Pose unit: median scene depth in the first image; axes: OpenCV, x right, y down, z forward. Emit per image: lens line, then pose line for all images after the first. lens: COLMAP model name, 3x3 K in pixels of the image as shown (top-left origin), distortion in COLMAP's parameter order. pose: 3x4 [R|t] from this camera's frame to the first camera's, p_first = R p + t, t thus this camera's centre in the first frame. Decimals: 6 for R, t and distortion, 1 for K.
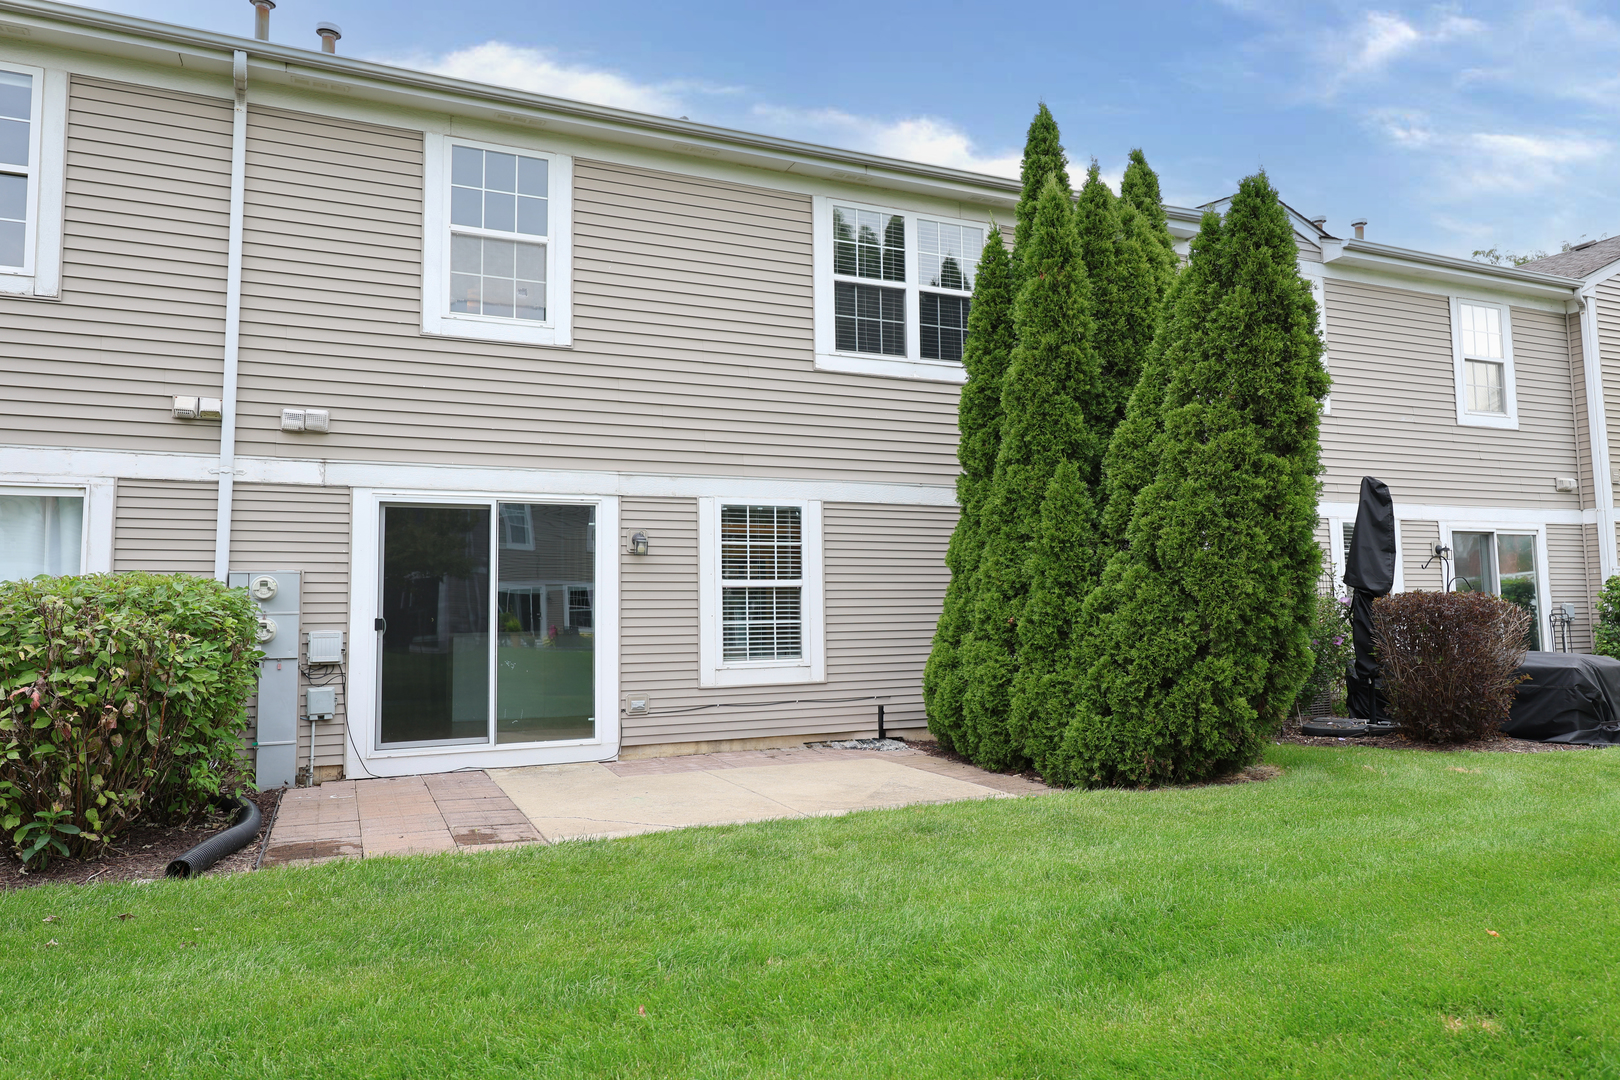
lens RADIAL K [[1082.1, 0, 810.5], [0, 1082.1, 535.5], [0, 0, 1]] dist [0.004162, 0.004318]
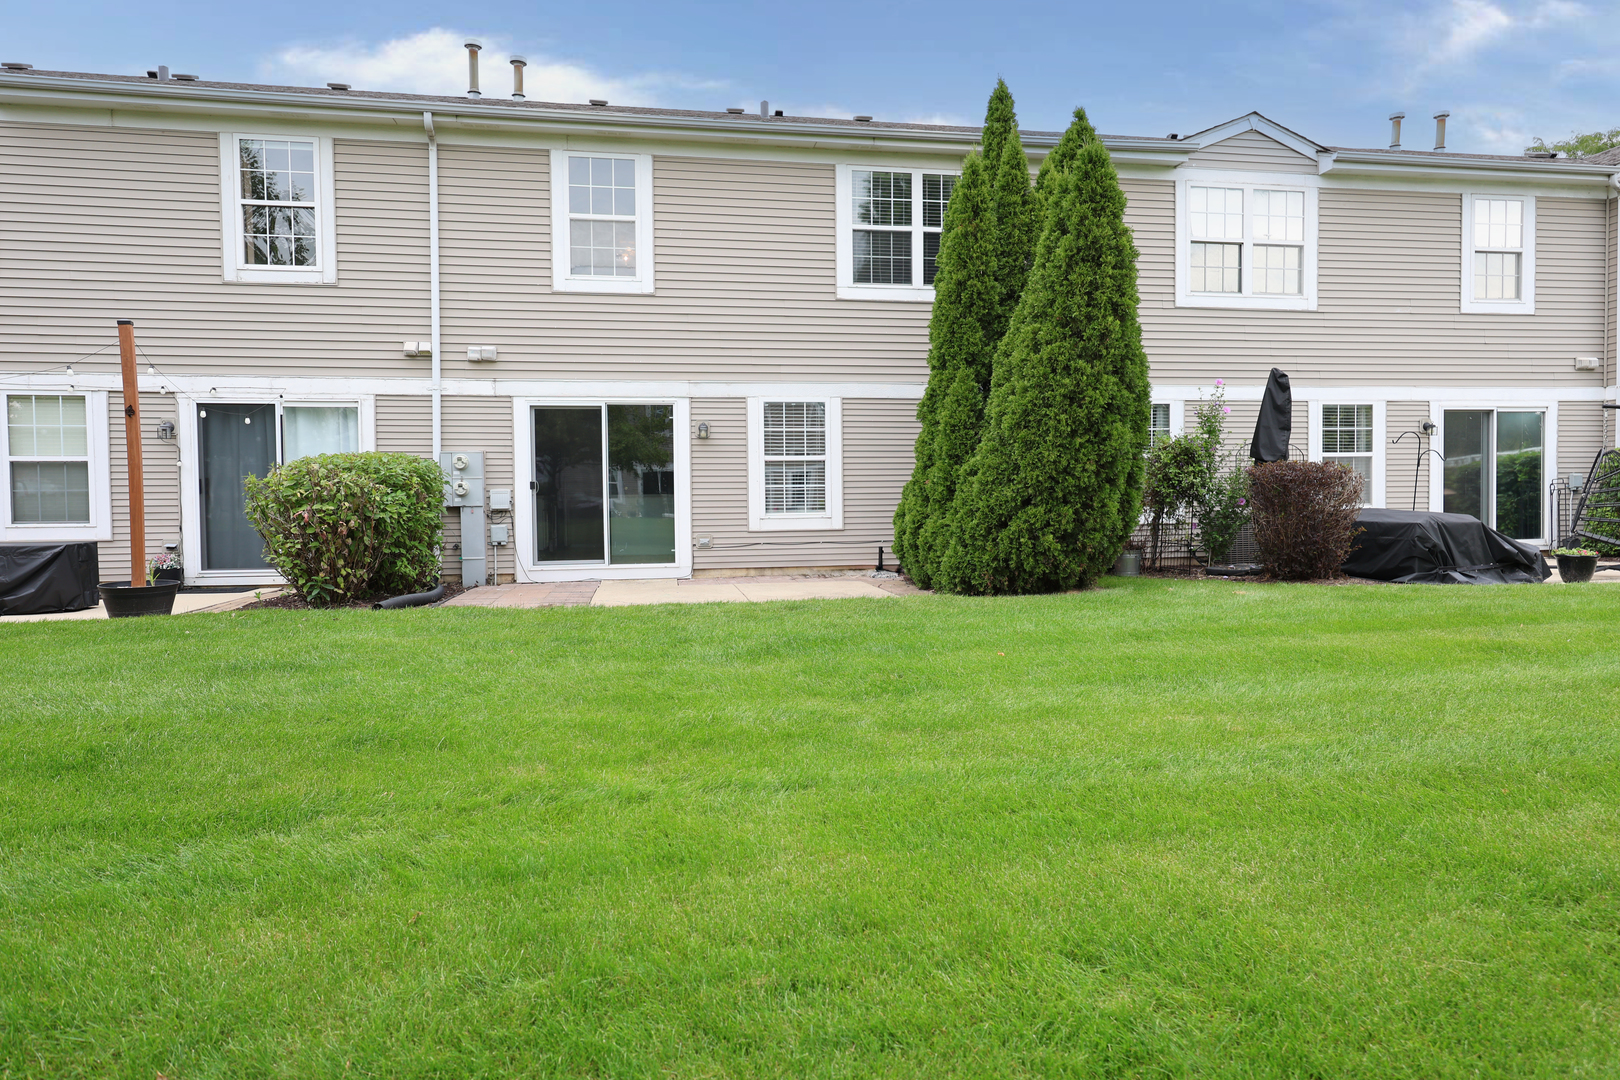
lens RADIAL K [[976.4, 0, 810.9], [0, 976.4, 541.2], [0, 0, 1]] dist [0.004174, -0.000309]
pose [[0.968844, 0.015241, -0.247203, 0.319857], [0.015014, 0.992655, 0.120046, -0.000642], [0.247217, -0.120017, 0.961499, -0.245322]]
